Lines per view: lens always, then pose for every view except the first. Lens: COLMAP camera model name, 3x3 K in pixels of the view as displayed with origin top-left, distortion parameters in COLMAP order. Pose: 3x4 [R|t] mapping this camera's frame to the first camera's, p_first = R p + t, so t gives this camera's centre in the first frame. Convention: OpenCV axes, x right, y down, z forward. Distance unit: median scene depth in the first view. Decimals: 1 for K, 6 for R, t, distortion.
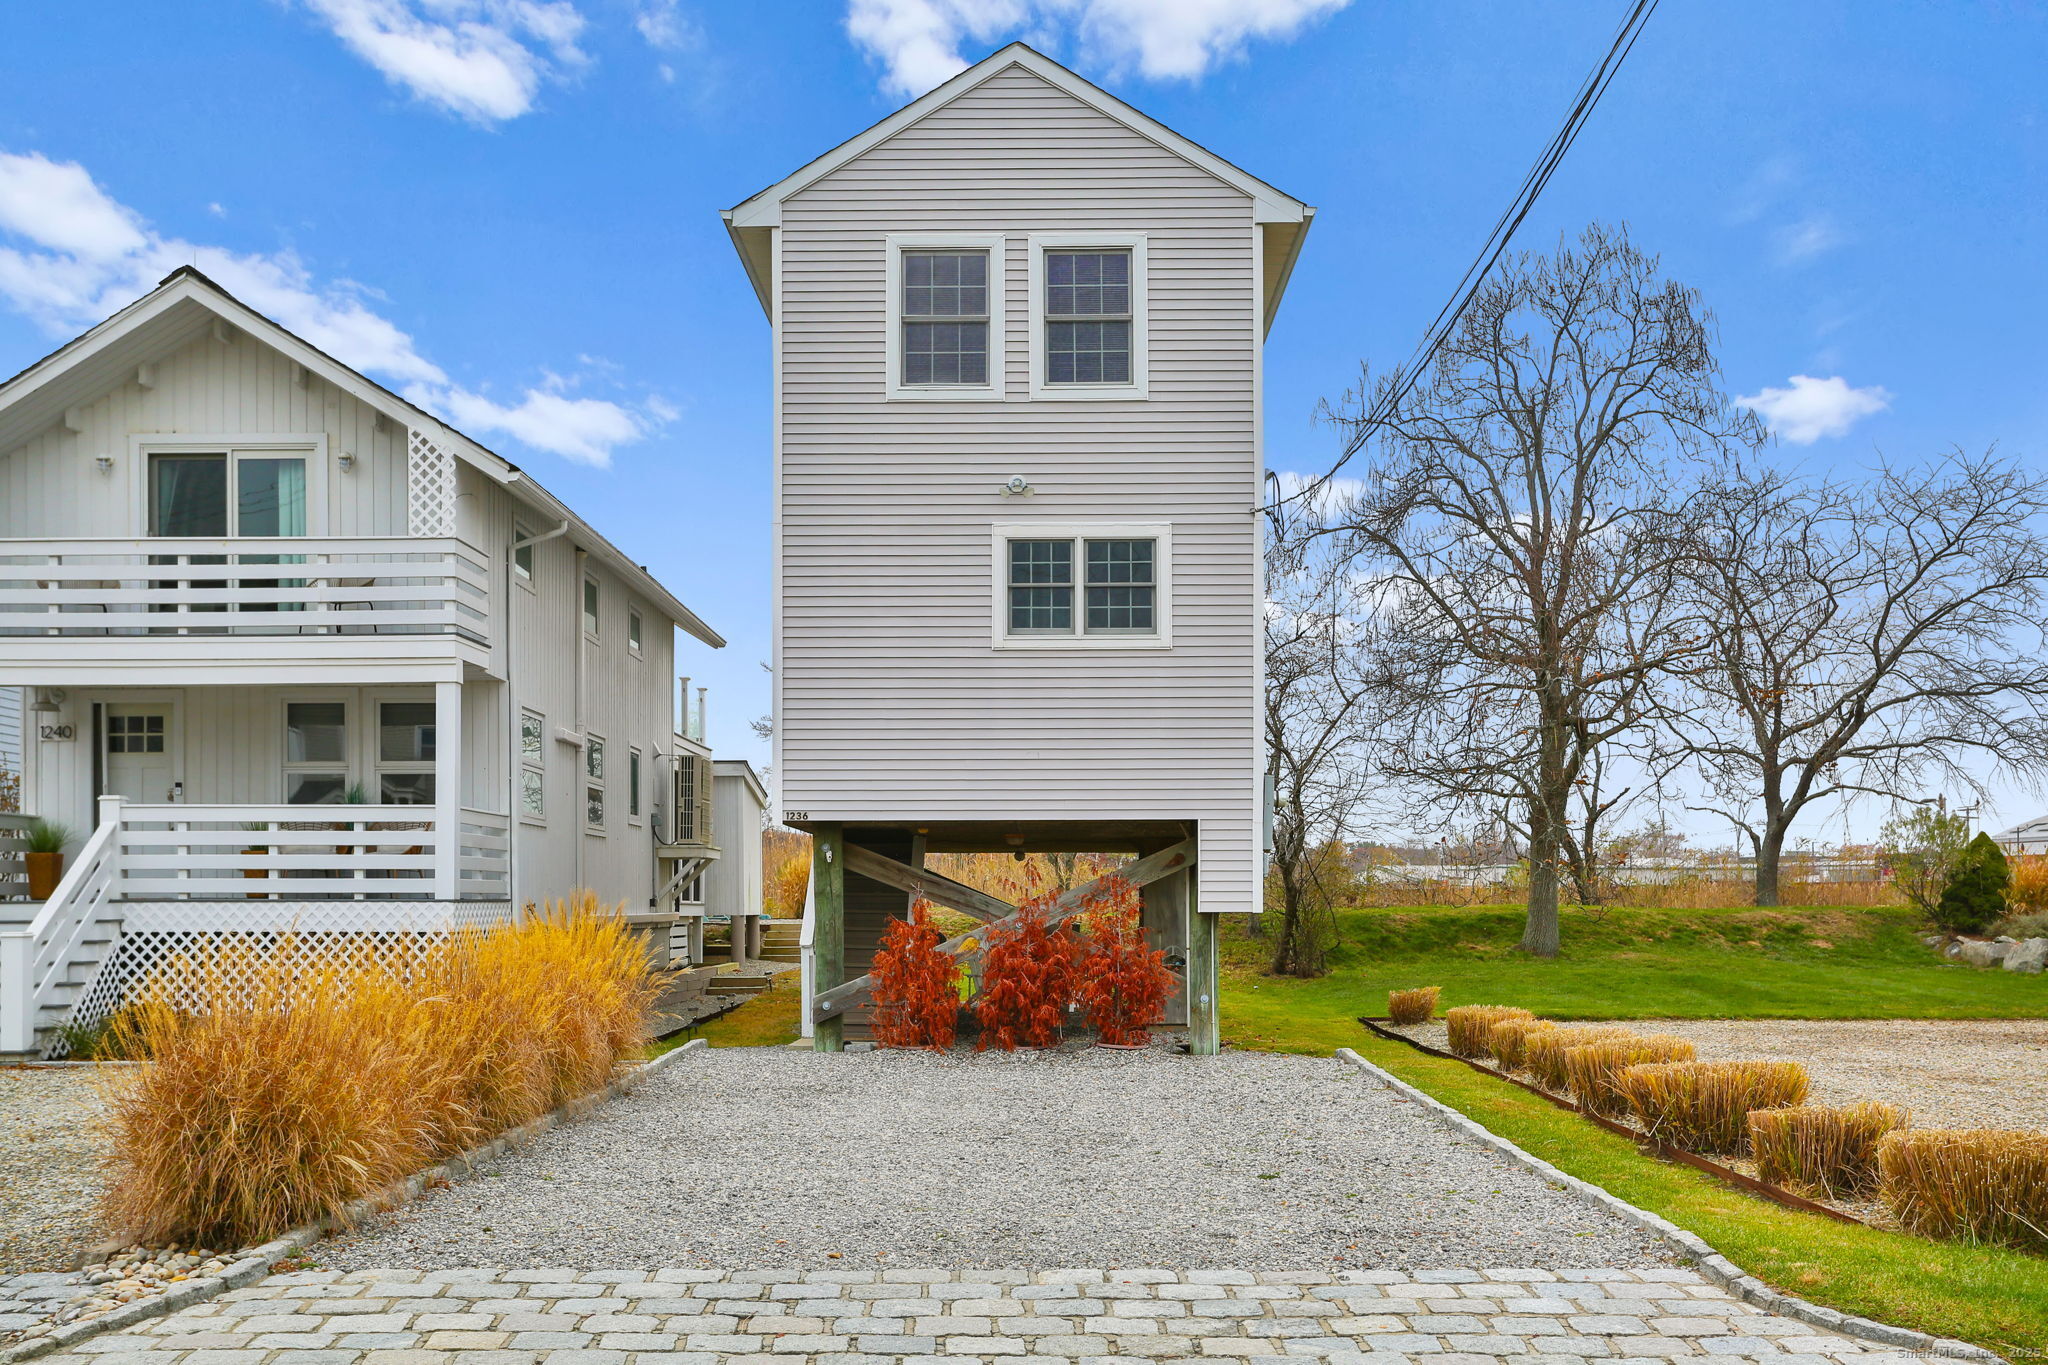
lens RADIAL K [[984.6, 0, 1021.4], [0, 984.6, 686.6], [0, 0, 1]] dist [-0.015970, 0.000418]
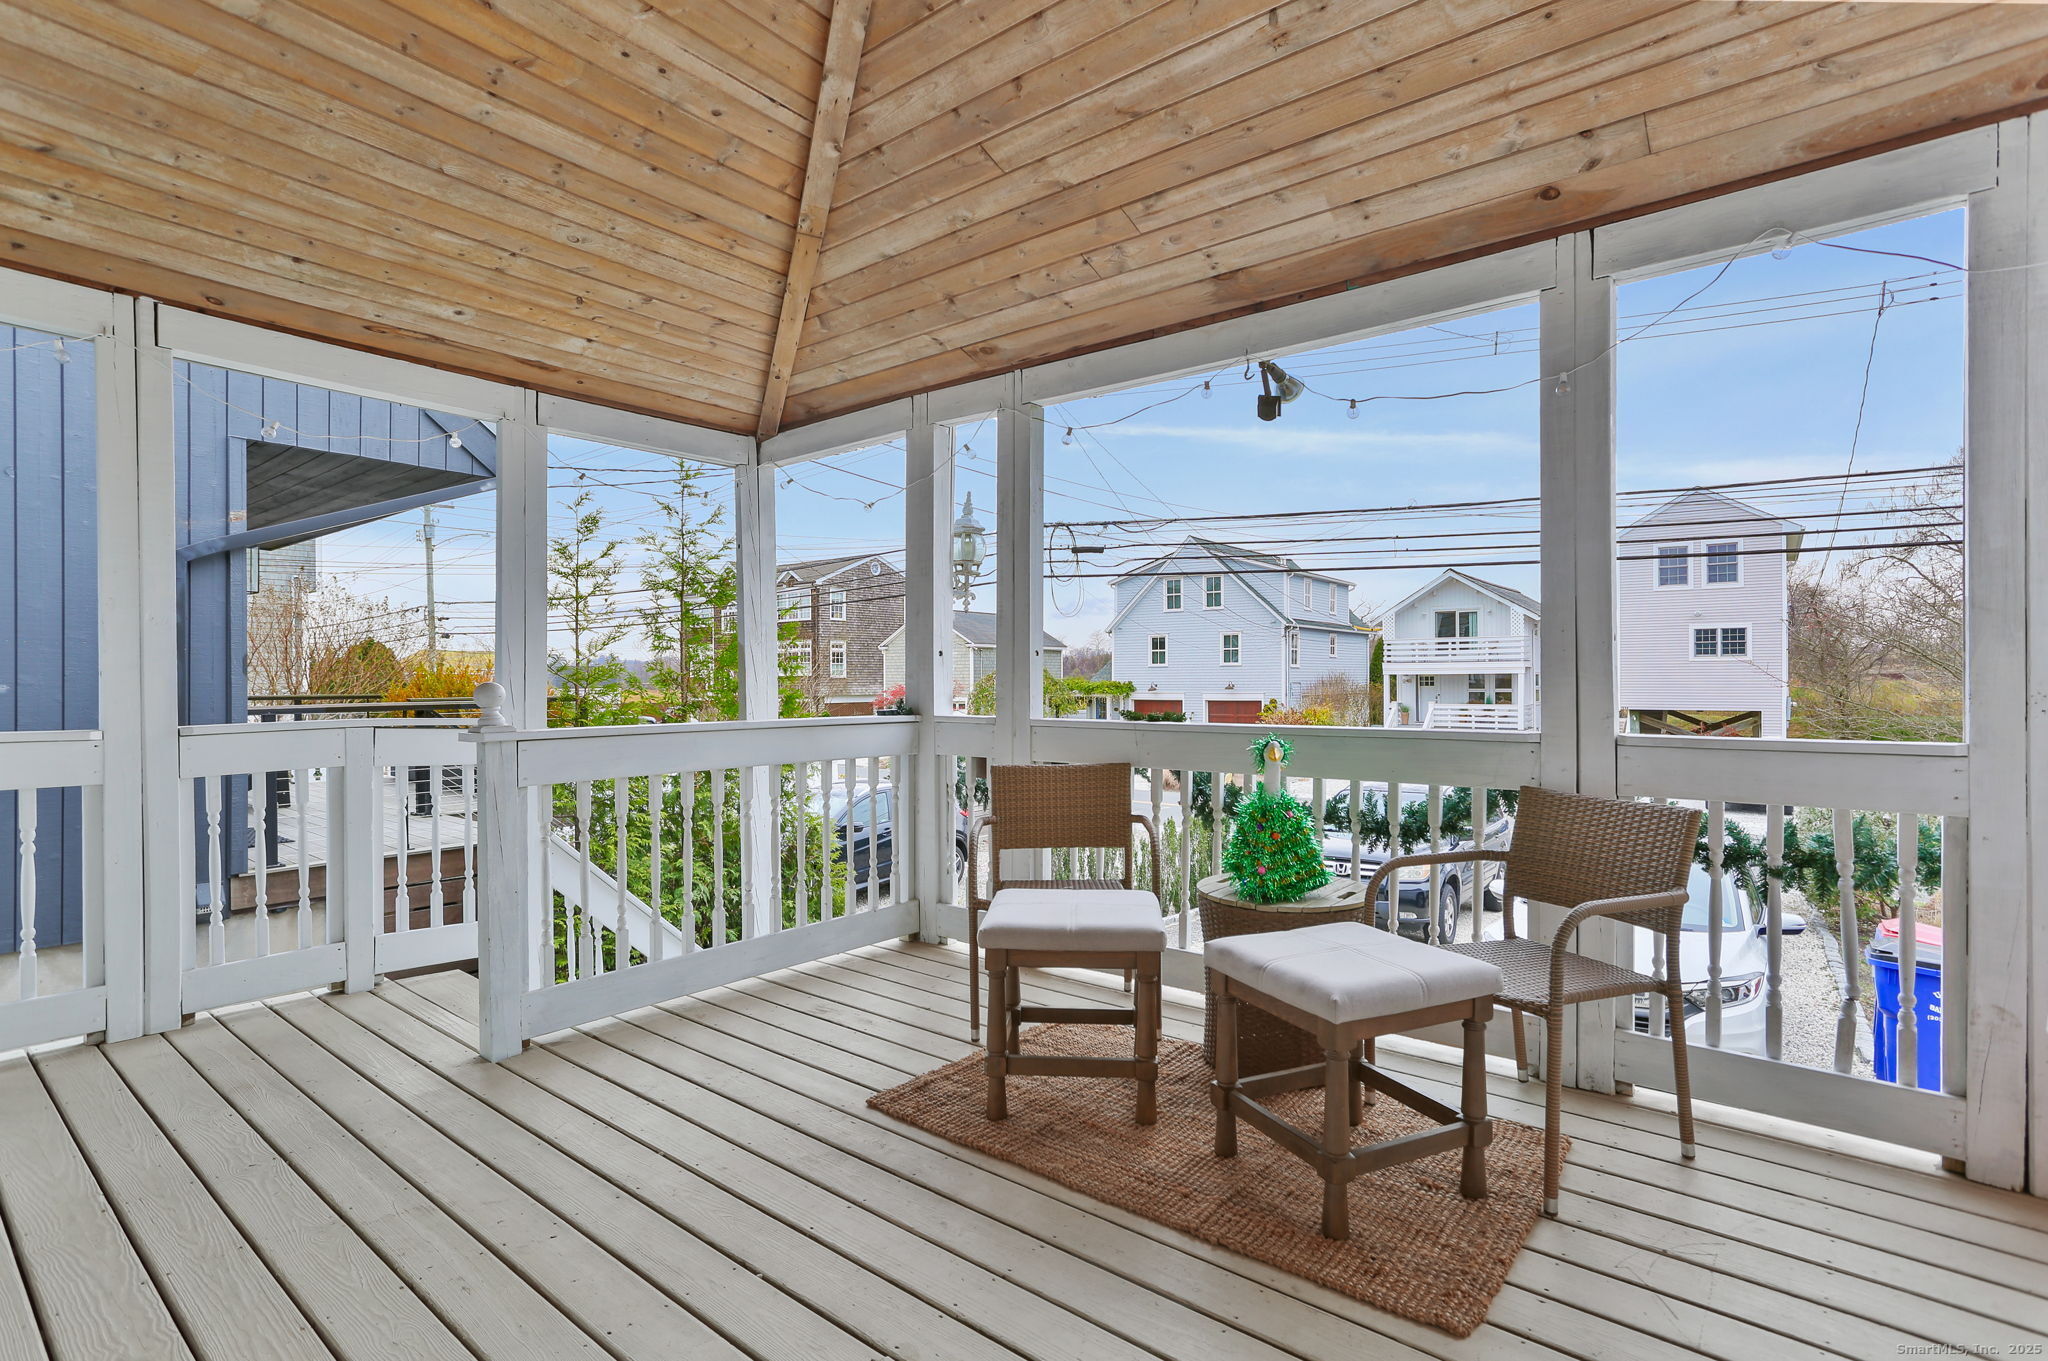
lens RADIAL K [[984.6, 0, 1028.3], [0, 984.6, 684.5], [0, 0, 1]] dist [-0.015970, 0.000418]
pose [[0.780233, 0.002659, -0.625483, 0.307975], [0.000940, 0.999985, 0.005424, 0.023725], [0.625488, -0.004820, 0.780219, -3.140183]]
